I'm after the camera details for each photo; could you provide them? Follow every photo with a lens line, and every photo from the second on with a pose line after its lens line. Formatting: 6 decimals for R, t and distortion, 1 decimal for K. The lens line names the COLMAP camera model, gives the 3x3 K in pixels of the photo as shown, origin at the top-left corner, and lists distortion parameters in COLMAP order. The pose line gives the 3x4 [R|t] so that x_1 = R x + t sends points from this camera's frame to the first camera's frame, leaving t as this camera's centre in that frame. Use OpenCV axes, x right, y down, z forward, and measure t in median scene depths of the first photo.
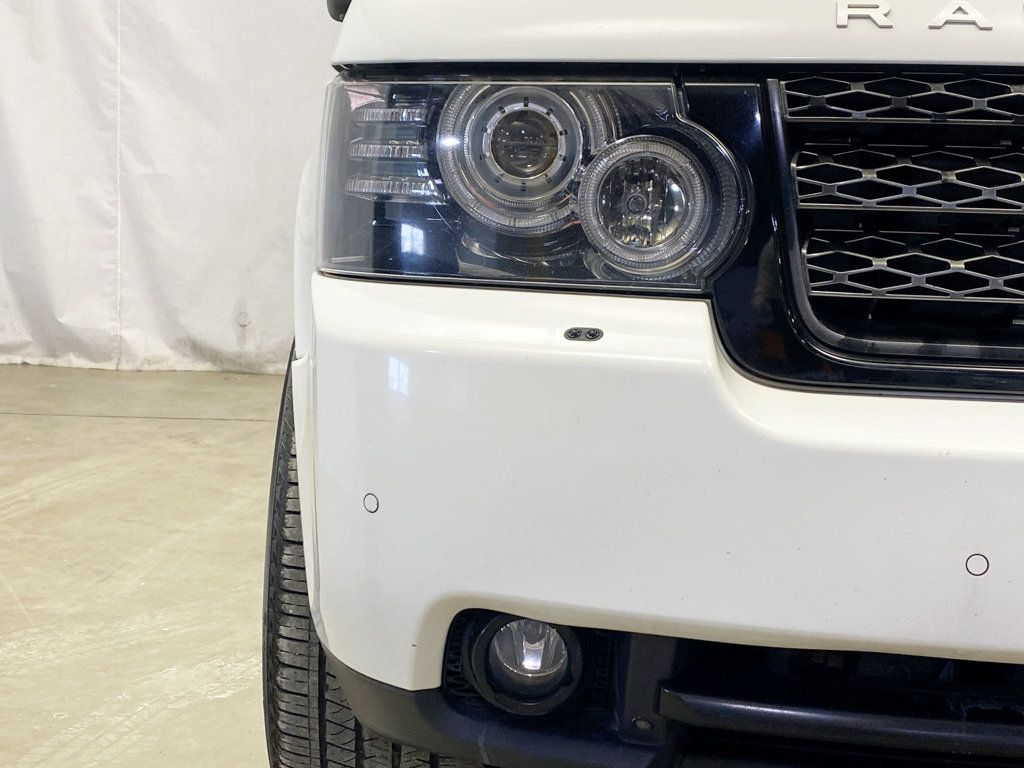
lens RADIAL K [[1401.0, 0, 547.1], [0, 1401.0, 385.3], [0, 0, 1]] dist [0.173129, -0.582165]
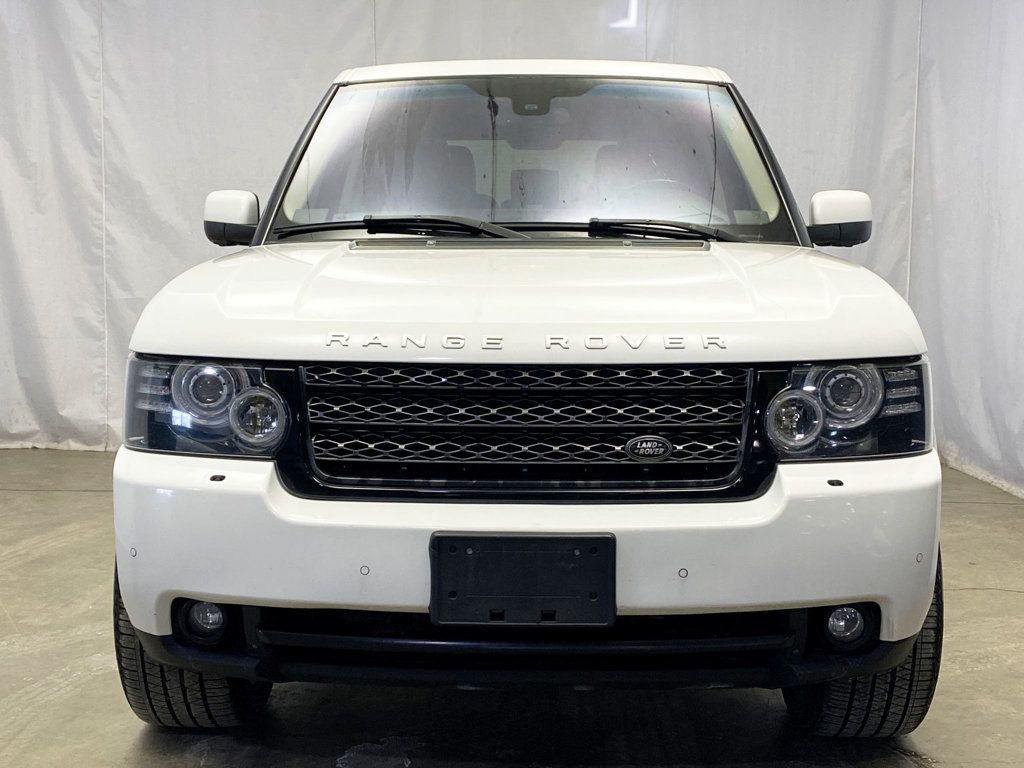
lens RADIAL K [[1401.0, 0, 547.1], [0, 1401.0, 385.3], [0, 0, 1]] dist [0.173129, -0.582165]
pose [[0.999432, -0.023531, -0.024130, 0.251865], [0.022762, 0.999239, -0.031690, -0.041034], [0.024857, 0.031123, 0.999206, -0.536127]]
